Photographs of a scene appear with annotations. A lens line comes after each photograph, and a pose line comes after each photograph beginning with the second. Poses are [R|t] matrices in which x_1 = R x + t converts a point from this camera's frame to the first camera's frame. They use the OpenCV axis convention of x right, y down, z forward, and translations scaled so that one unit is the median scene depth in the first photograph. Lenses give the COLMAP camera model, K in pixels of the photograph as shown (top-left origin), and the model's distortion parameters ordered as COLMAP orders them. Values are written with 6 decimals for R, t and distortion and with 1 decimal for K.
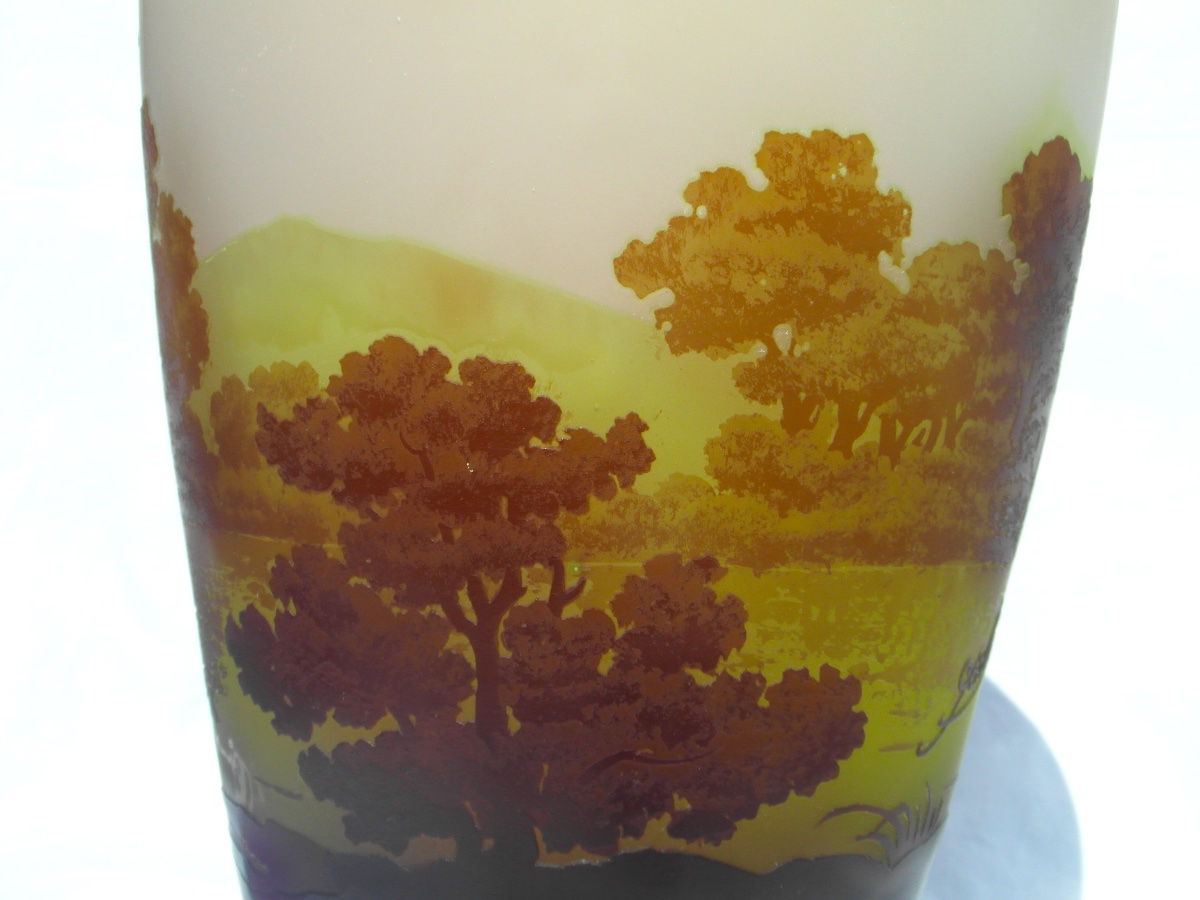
lens RADIAL K [[1516.3, 0, 588.0], [0, 1516.3, 445.3], [0, 0, 1]] dist [-0.020729, 0.000000]
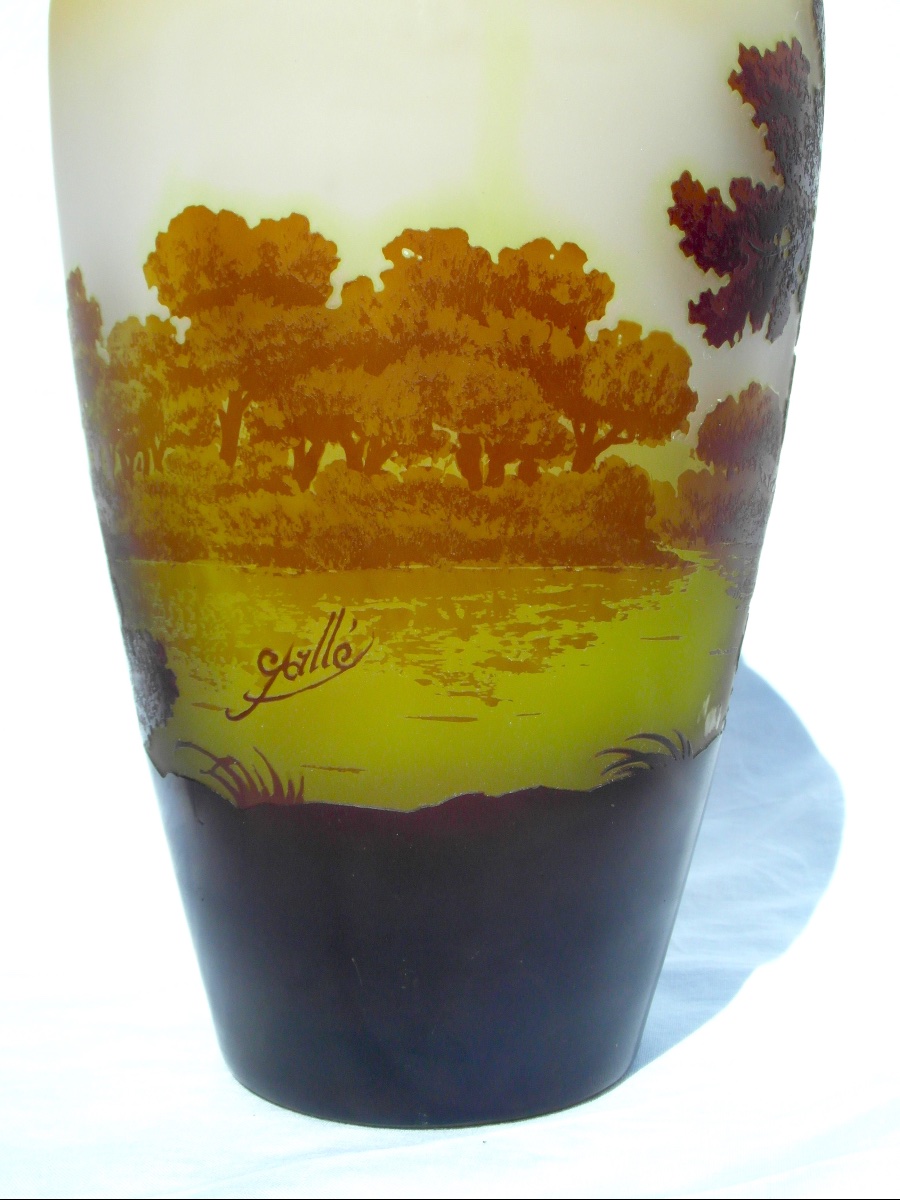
lens RADIAL K [[1516.3, 0, 438.4], [0, 1516.3, 597.0], [0, 0, 1]] dist [-0.020729, 0.000000]
pose [[0.113629, 0.000588, -0.993523, 1.631519], [-0.019061, 0.999817, -0.001589, 0.112728], [0.993340, 0.019118, 0.113620, 1.130322]]
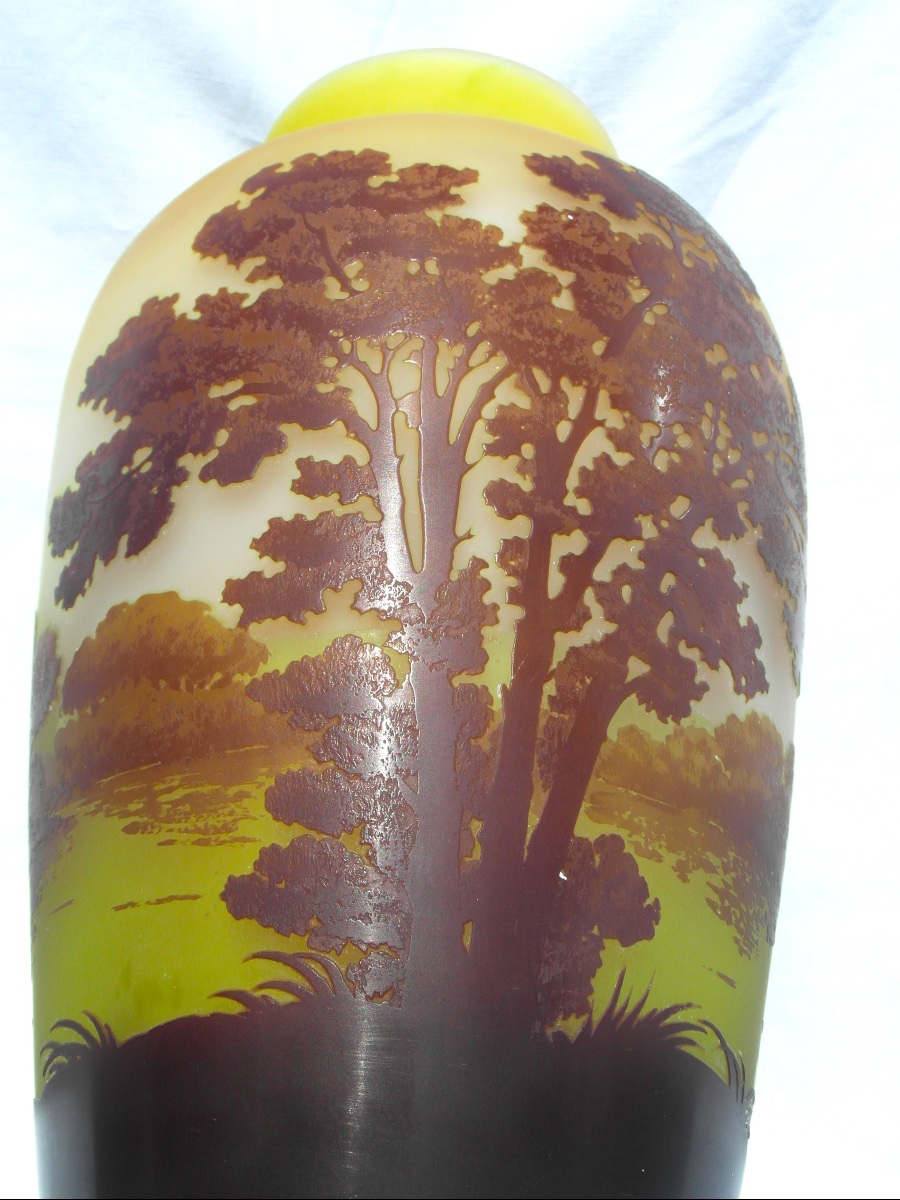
lens RADIAL K [[1516.3, 0, 459.6], [0, 1516.3, 605.3], [0, 0, 1]] dist [-0.020729, 0.000000]
pose [[-0.994536, -0.103796, 0.011152, -0.026975], [-0.096022, 0.867634, -0.487844, 0.501410], [0.040960, -0.486249, -0.872860, 2.701672]]
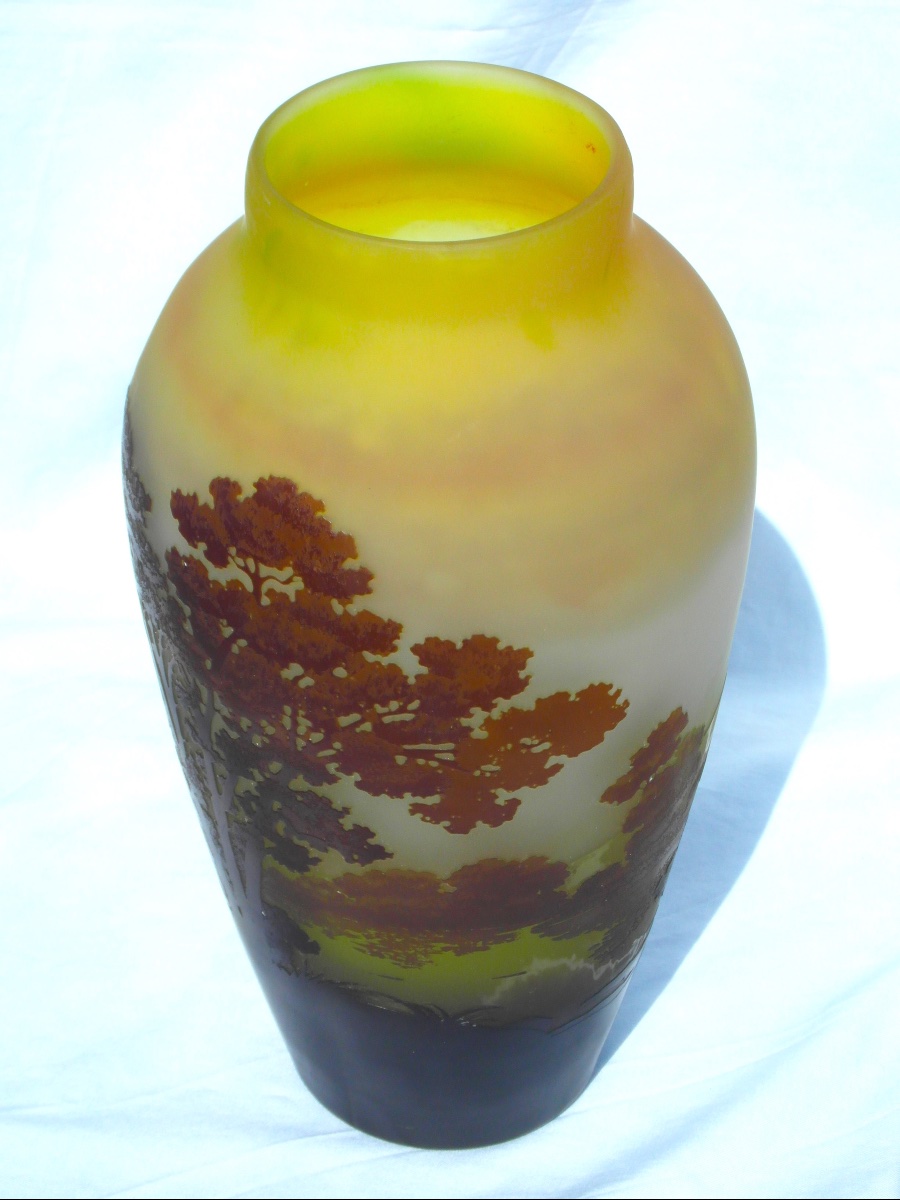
lens RADIAL K [[3273.7, 0, 453.3], [0, 3273.7, 600.3], [0, 0, 1]] dist [-0.289652, 0.000000]
pose [[-0.397594, -0.603724, 0.690968, -2.932943], [-0.006615, 0.754915, 0.655790, -3.015209], [-0.917538, 0.256167, -0.304143, 2.589686]]
